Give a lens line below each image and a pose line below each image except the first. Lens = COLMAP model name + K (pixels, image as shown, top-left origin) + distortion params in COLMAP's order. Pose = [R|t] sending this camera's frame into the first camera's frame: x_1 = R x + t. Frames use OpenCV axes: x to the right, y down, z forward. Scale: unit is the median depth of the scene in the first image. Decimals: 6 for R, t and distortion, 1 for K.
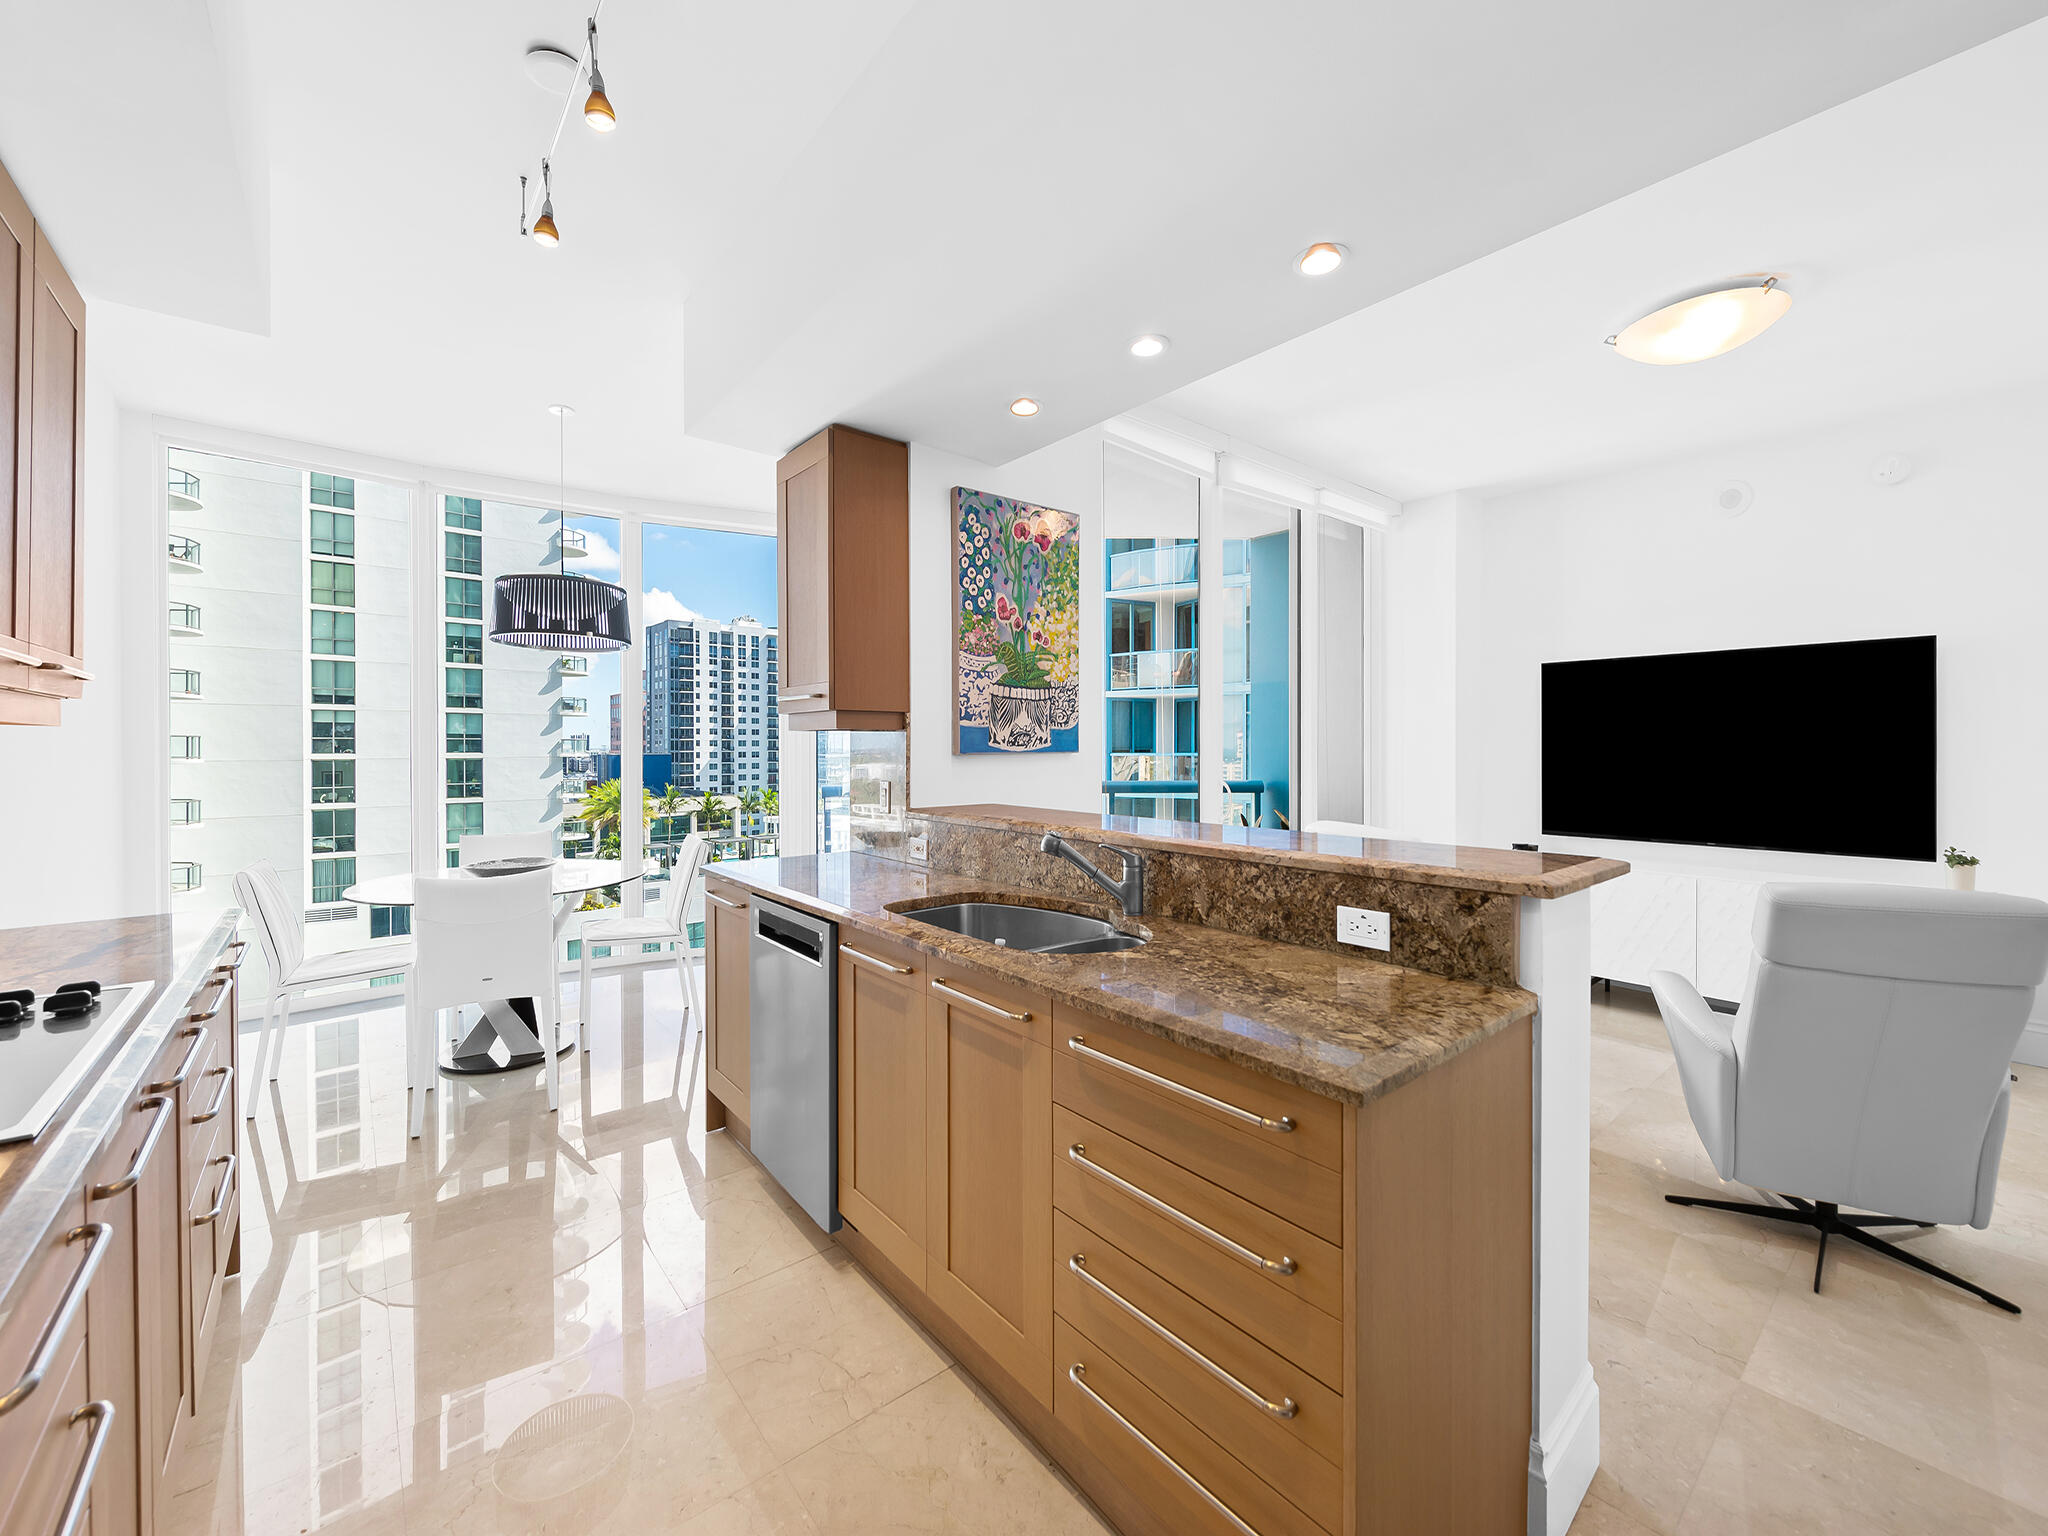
lens RADIAL K [[817.3, 0, 1024.3], [0, 817.3, 750.3], [0, 0, 1]] dist [0.004337, -0.004038]
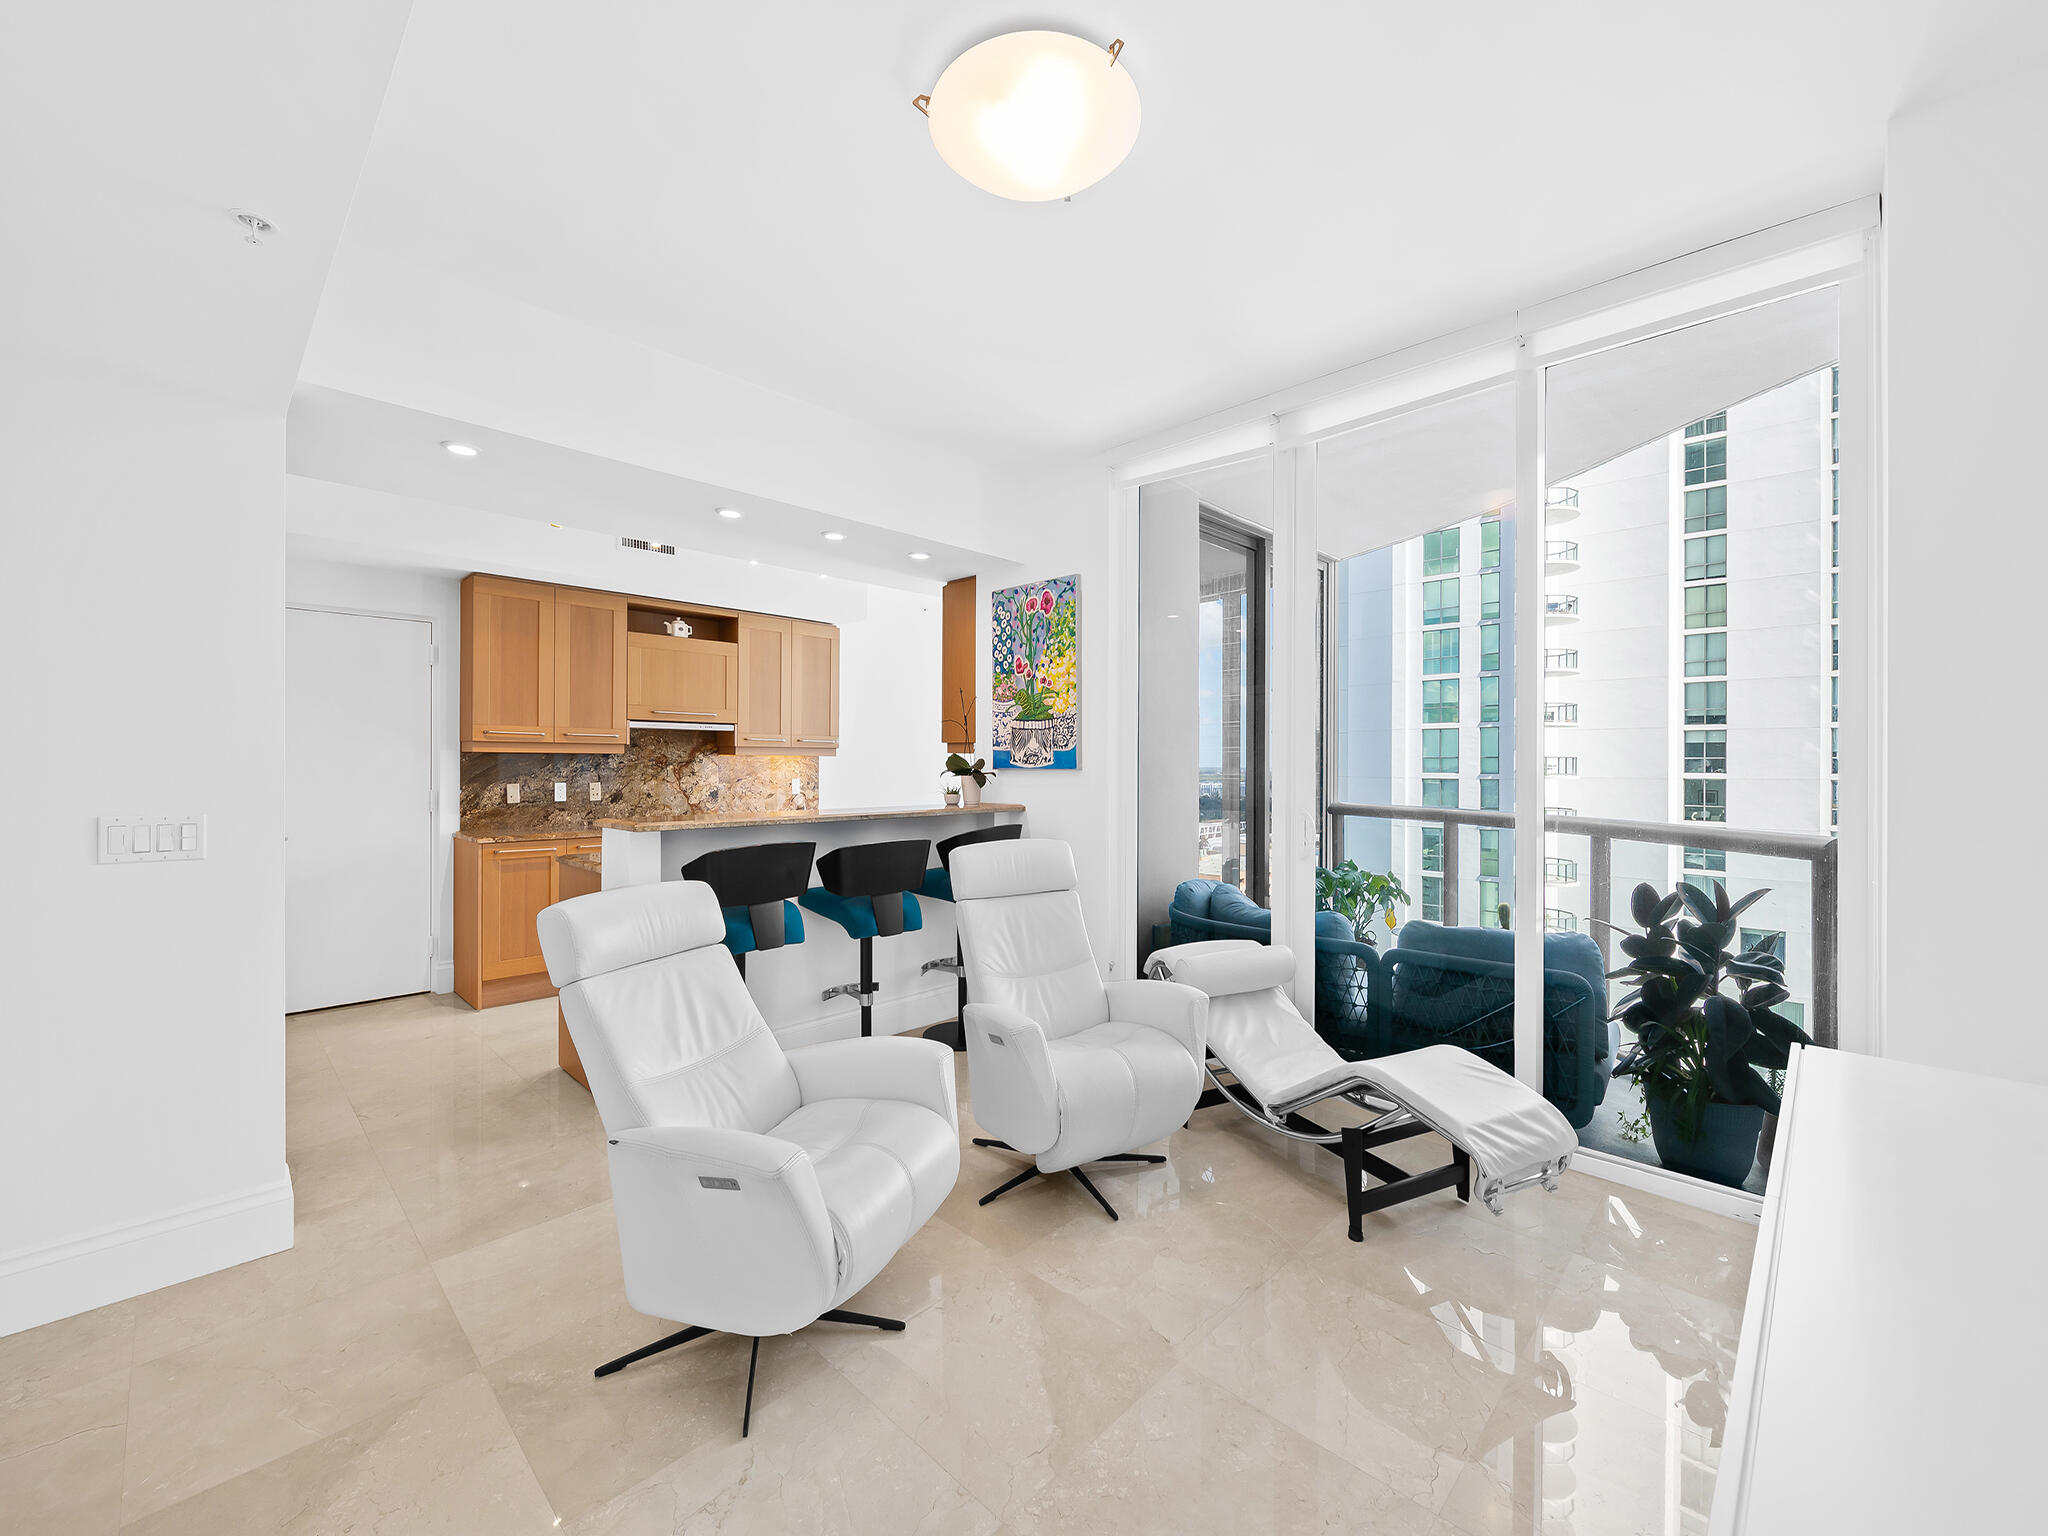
lens RADIAL K [[819.5, 0, 1030.1], [0, 819.5, 763.1], [0, 0, 1]] dist [0.002025, -0.000072]
pose [[0.112198, 0.001734, -0.993684, 1.368536], [-0.009998, 0.999950, 0.000616, -0.007493], [0.993636, 0.009866, 0.112210, 0.860785]]
